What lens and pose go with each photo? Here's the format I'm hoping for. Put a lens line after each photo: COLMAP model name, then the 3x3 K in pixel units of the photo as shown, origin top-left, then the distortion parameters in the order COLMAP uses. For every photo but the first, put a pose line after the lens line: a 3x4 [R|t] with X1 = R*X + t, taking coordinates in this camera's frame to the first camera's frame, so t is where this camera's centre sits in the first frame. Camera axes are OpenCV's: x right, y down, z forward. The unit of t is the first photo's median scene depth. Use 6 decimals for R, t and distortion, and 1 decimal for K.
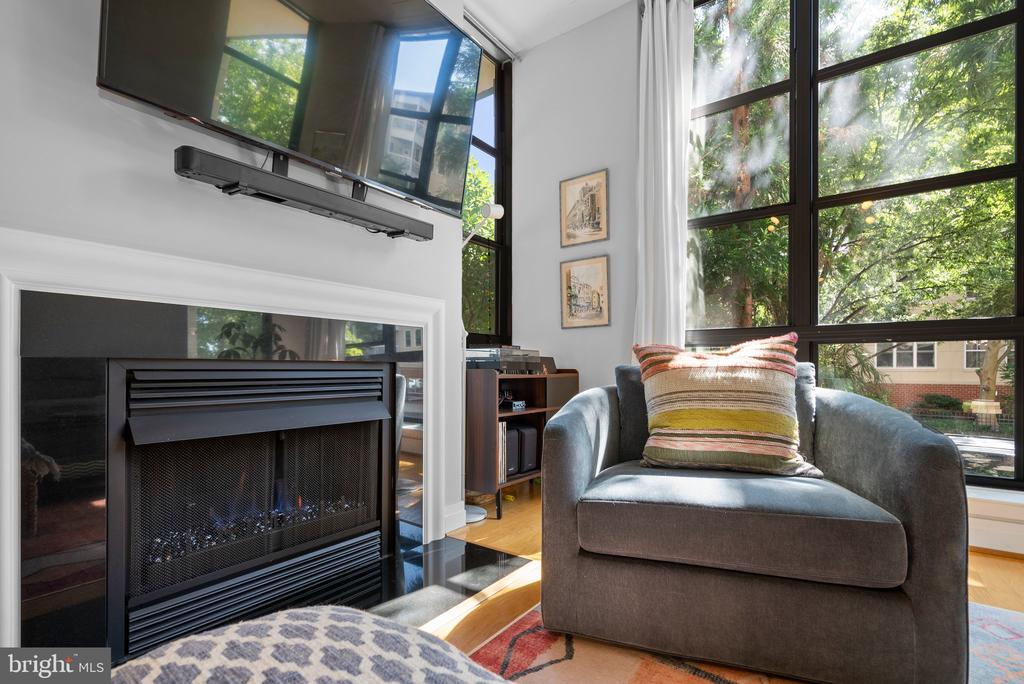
lens RADIAL K [[474.7, 0, 511.0], [0, 474.7, 368.7], [0, 0, 1]] dist [-0.001150, -0.000063]
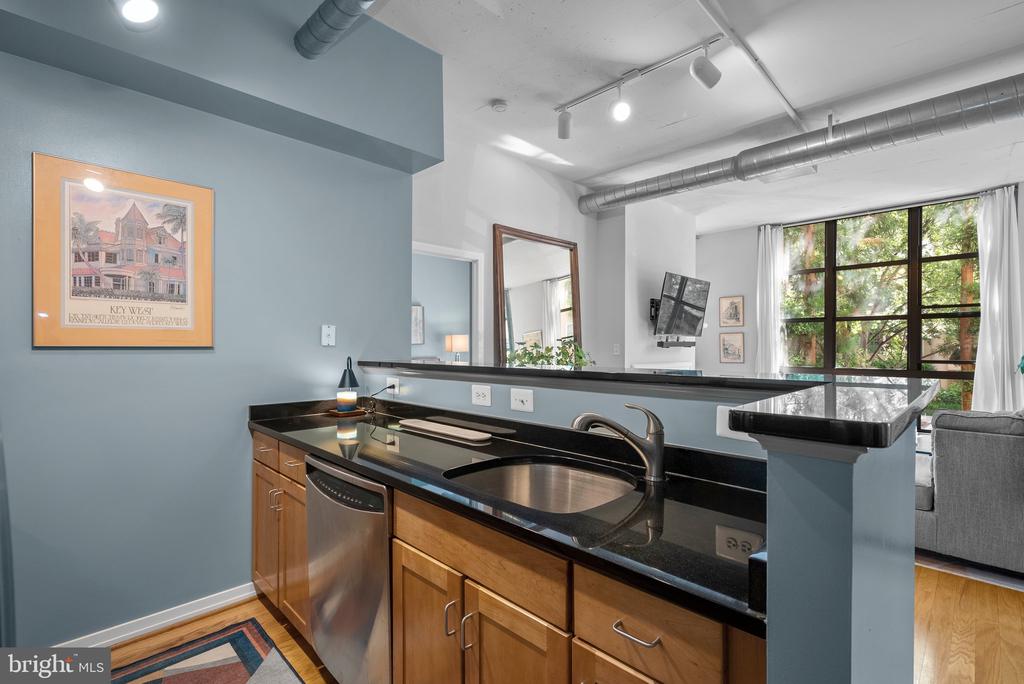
lens RADIAL K [[472.8, 0, 511.5], [0, 472.8, 344.8], [0, 0, 1]] dist [-0.001729, 0.000171]
pose [[0.989040, 0.001167, -0.147647, -0.718907], [-0.001749, 0.999991, -0.003818, -0.209914], [0.147641, 0.004034, 0.989033, -1.814528]]
